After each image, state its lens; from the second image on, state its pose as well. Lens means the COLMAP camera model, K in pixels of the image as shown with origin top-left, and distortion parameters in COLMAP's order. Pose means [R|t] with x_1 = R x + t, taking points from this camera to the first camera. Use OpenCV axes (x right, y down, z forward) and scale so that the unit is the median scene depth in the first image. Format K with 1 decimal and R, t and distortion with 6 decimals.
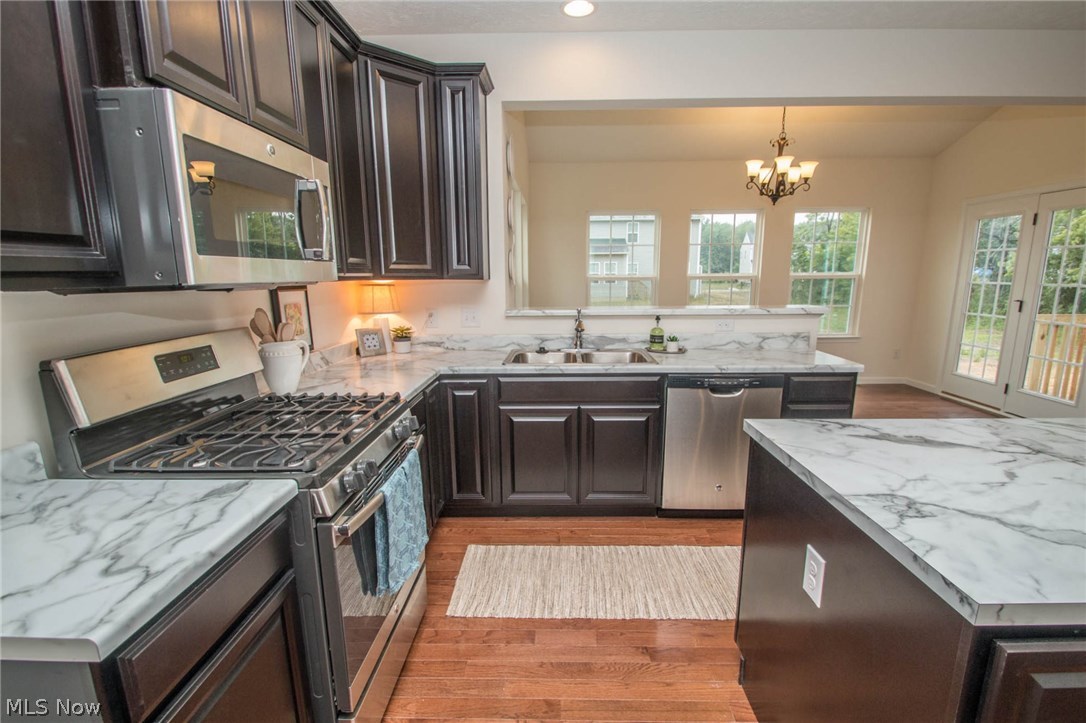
lens RADIAL K [[510.7, 0, 548.5], [0, 510.7, 365.9], [0, 0, 1]] dist [0.004396, -0.011361]
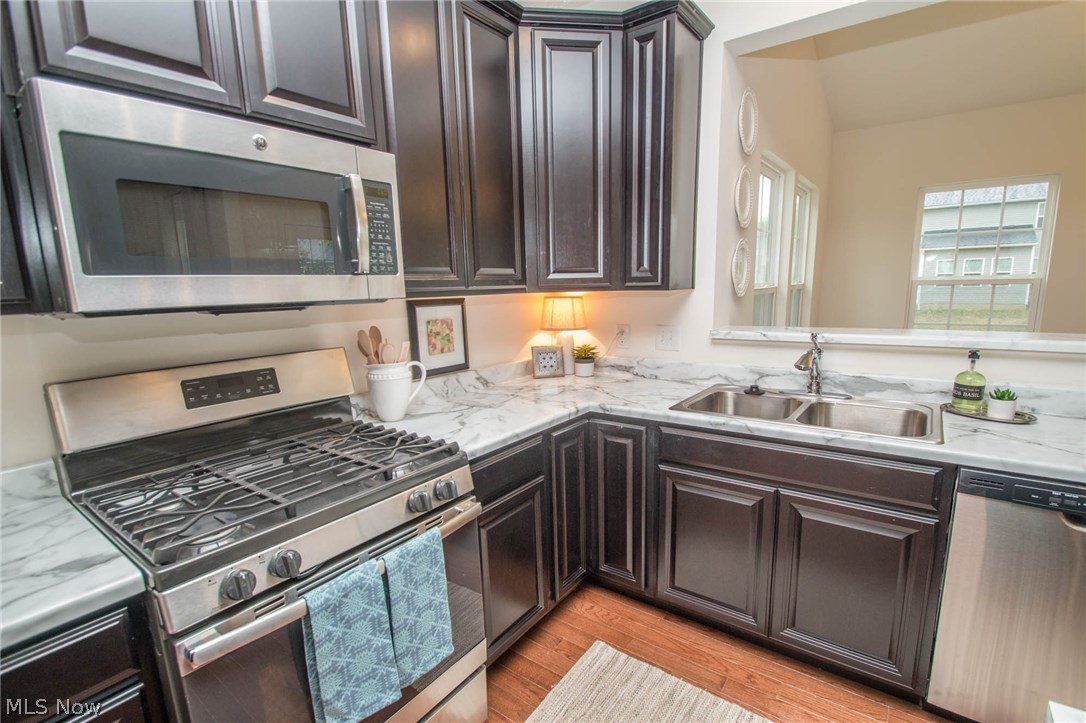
lens RADIAL K [[510.7, 0, 525.2], [0, 510.7, 375.7], [0, 0, 1]] dist [0.004396, -0.011361]
pose [[0.814936, 0.084145, -0.573409, 0.152601], [-0.080485, 0.996248, 0.031809, -0.055344], [0.573934, 0.020229, 0.818651, 0.292230]]
